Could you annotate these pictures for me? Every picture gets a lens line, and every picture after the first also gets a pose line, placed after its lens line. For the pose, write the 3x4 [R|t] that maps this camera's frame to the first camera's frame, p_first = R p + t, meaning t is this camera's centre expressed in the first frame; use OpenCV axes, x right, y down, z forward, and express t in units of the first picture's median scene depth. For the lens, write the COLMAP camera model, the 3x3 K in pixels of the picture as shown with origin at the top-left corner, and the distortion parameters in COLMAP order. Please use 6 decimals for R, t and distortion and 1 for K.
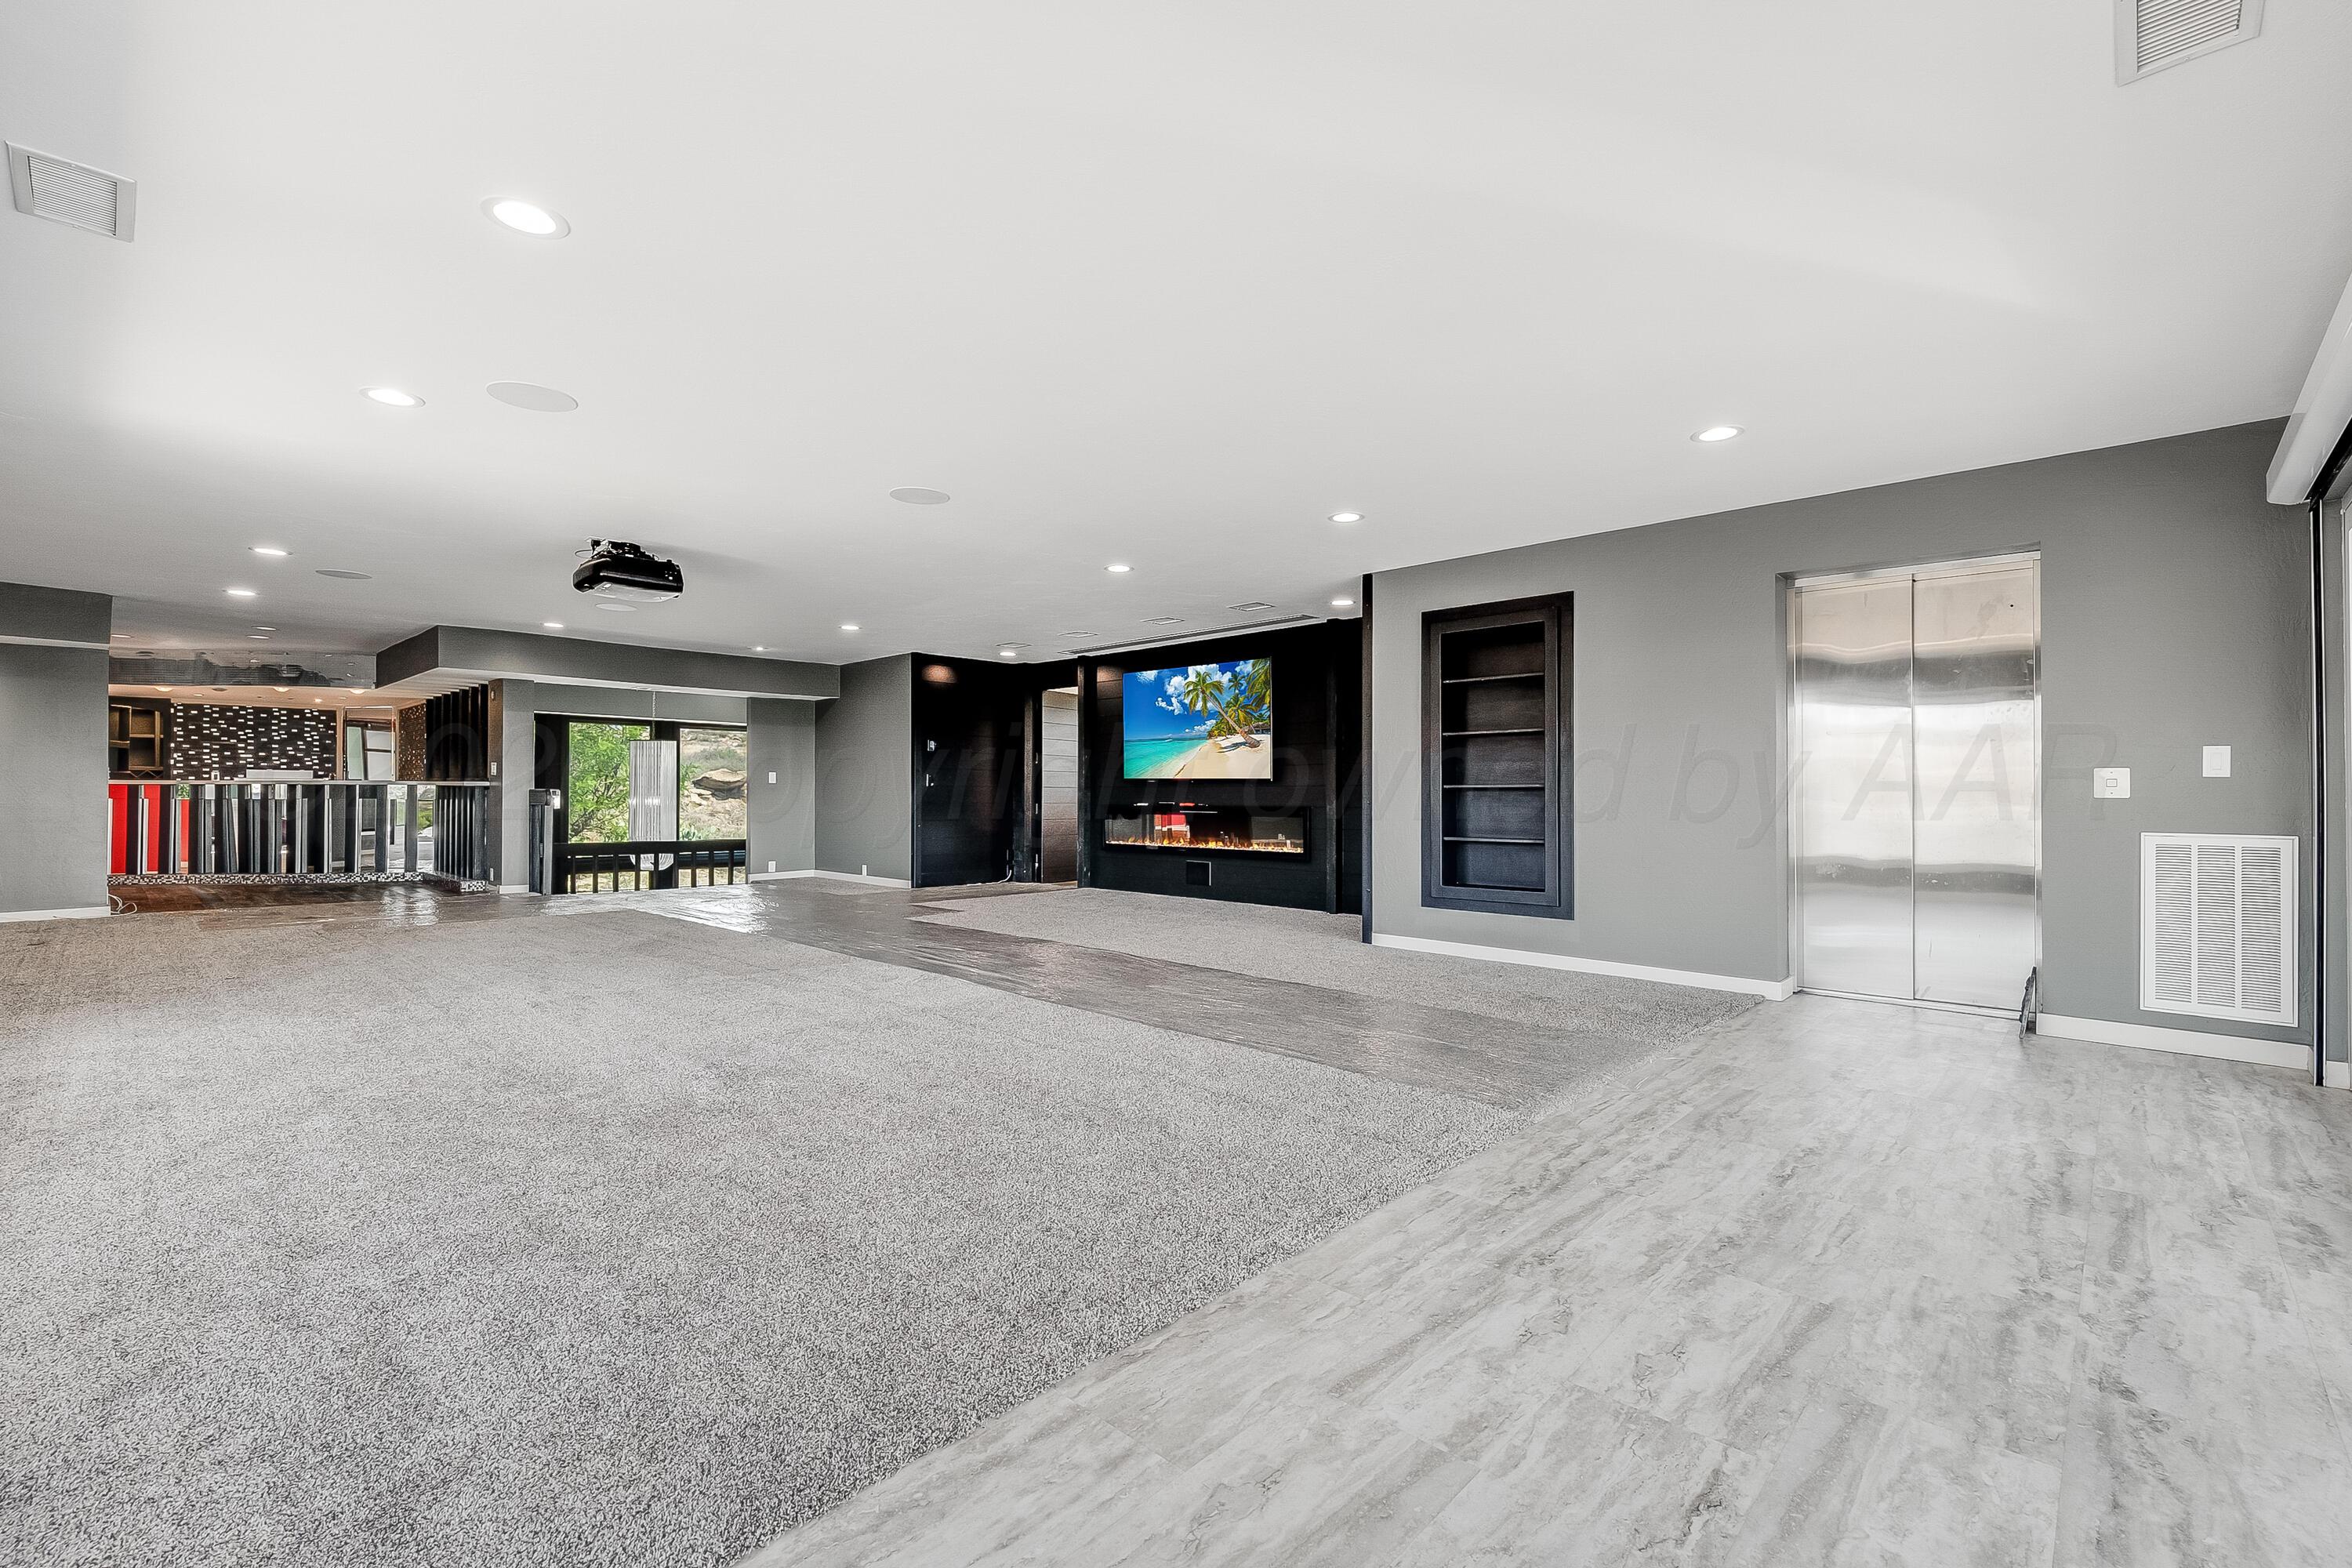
lens RADIAL K [[1026.7, 0, 1178.2], [0, 1026.7, 783.0], [0, 0, 1]] dist [-0.000156, -0.000012]
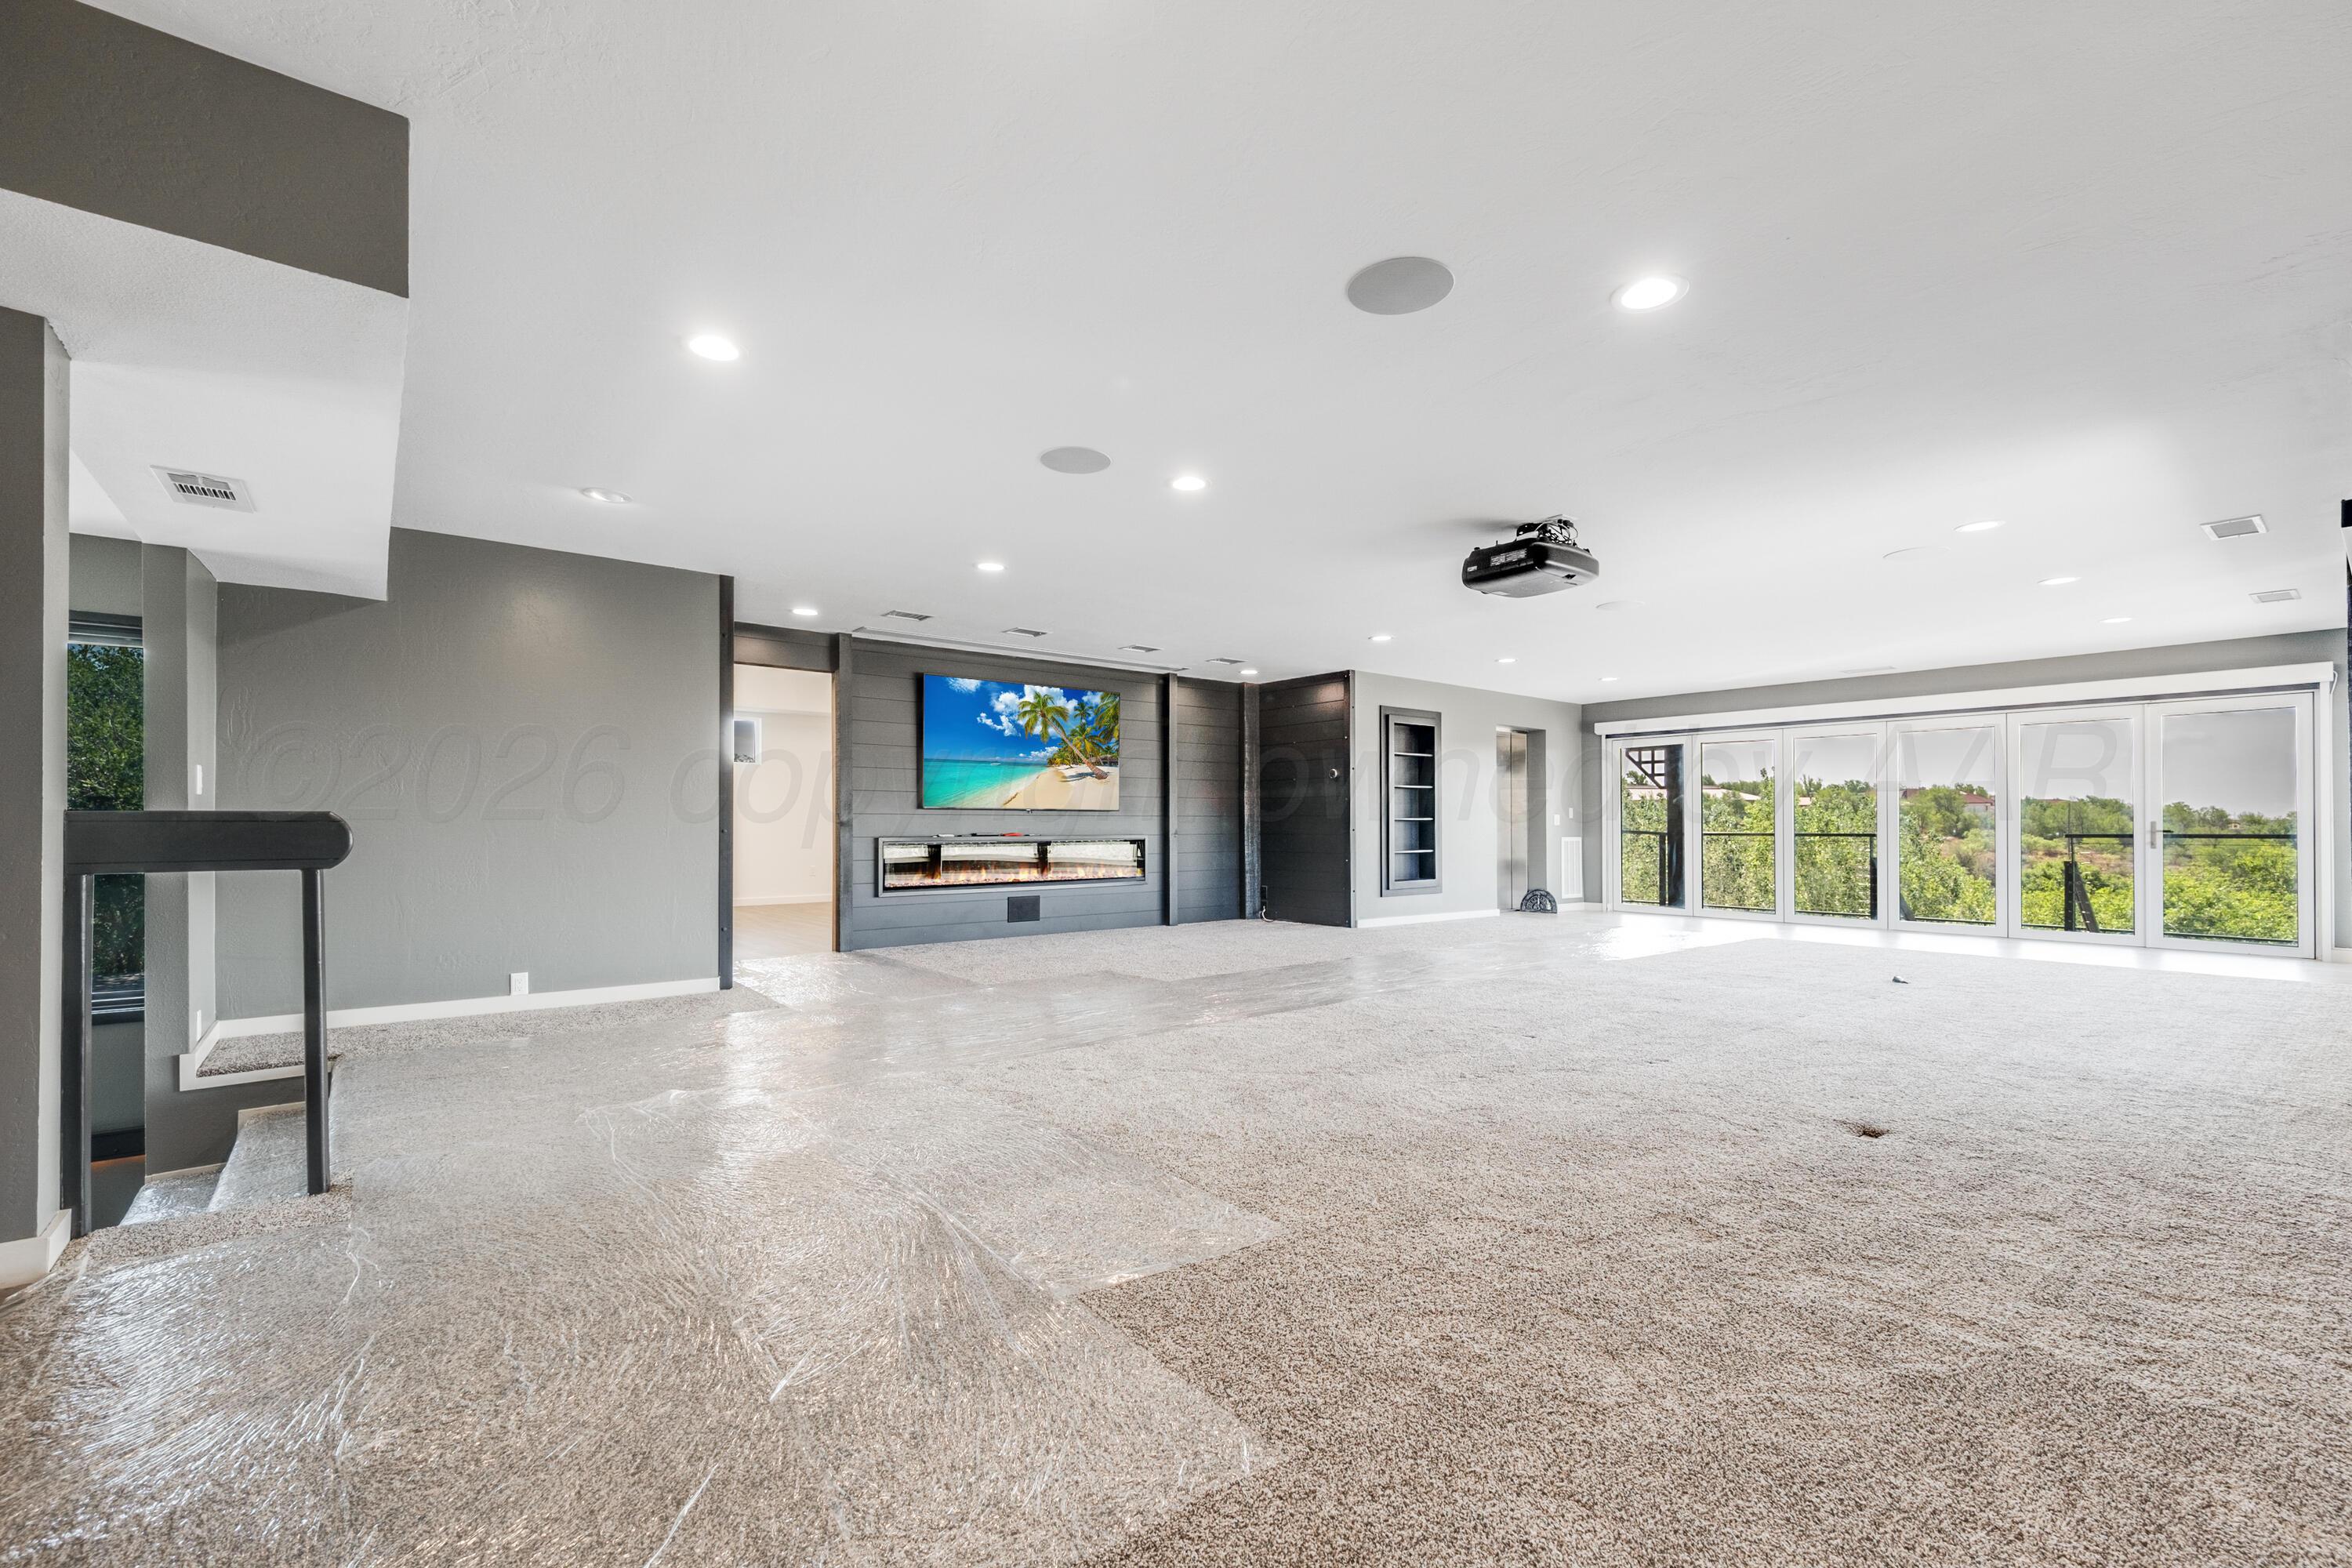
lens RADIAL K [[1026.7, 0, 1177.8], [0, 1026.7, 809.7], [0, 0, 1]] dist [-0.000156, -0.000012]
pose [[0.155498, 0.016298, 0.987702, -0.879091], [-0.005483, 0.999863, -0.015635, 0.010558], [-0.987821, -0.002985, 0.155566, 0.739920]]
